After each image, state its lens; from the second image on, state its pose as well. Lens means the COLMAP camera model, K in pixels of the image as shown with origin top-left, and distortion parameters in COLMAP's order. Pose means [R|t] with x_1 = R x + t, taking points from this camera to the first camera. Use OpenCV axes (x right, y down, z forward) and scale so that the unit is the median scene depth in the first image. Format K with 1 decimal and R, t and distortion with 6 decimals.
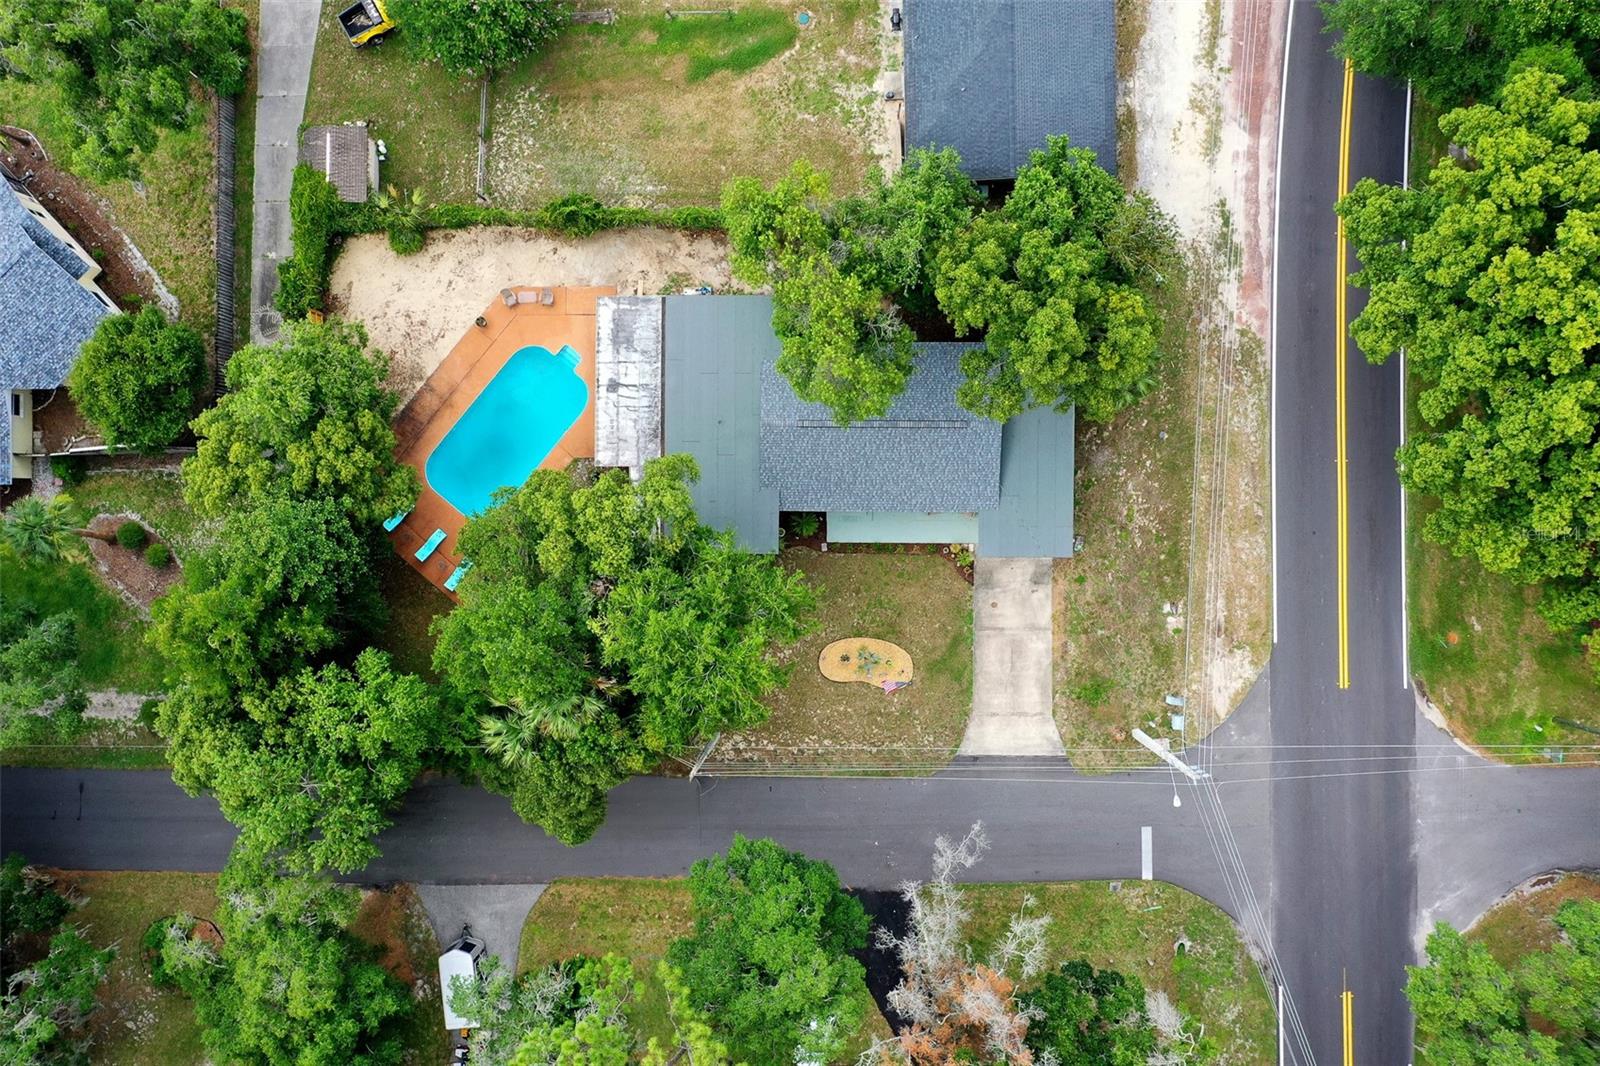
lens RADIAL K [[1260.2, 0, 800.0], [0, 1260.2, 533.0], [0, 0, 1]] dist [-0.005014, -0.002660]
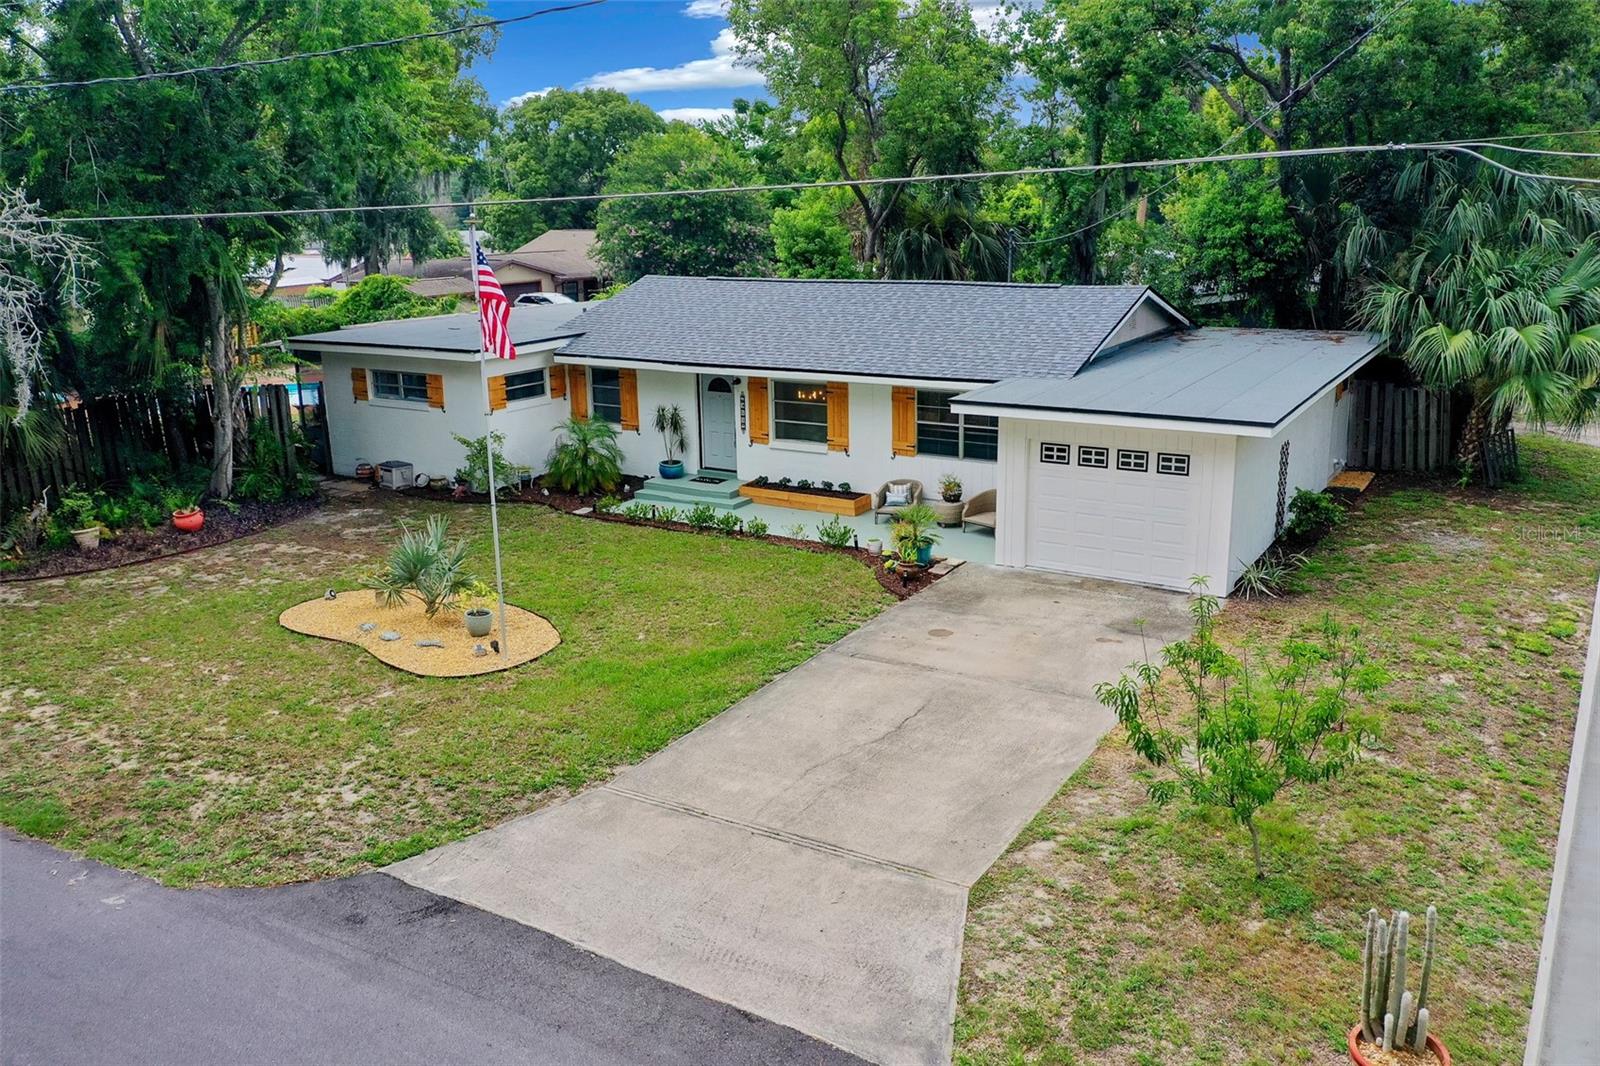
lens RADIAL K [[1260.2, 0, 800.0], [0, 1260.2, 533.0], [0, 0, 1]] dist [-0.005014, -0.002660]
pose [[0.850568, 0.194186, -0.488698, 0.251583], [-0.523730, 0.229170, -0.820480, 0.279245], [-0.047331, 0.953820, 0.296625, 0.904188]]
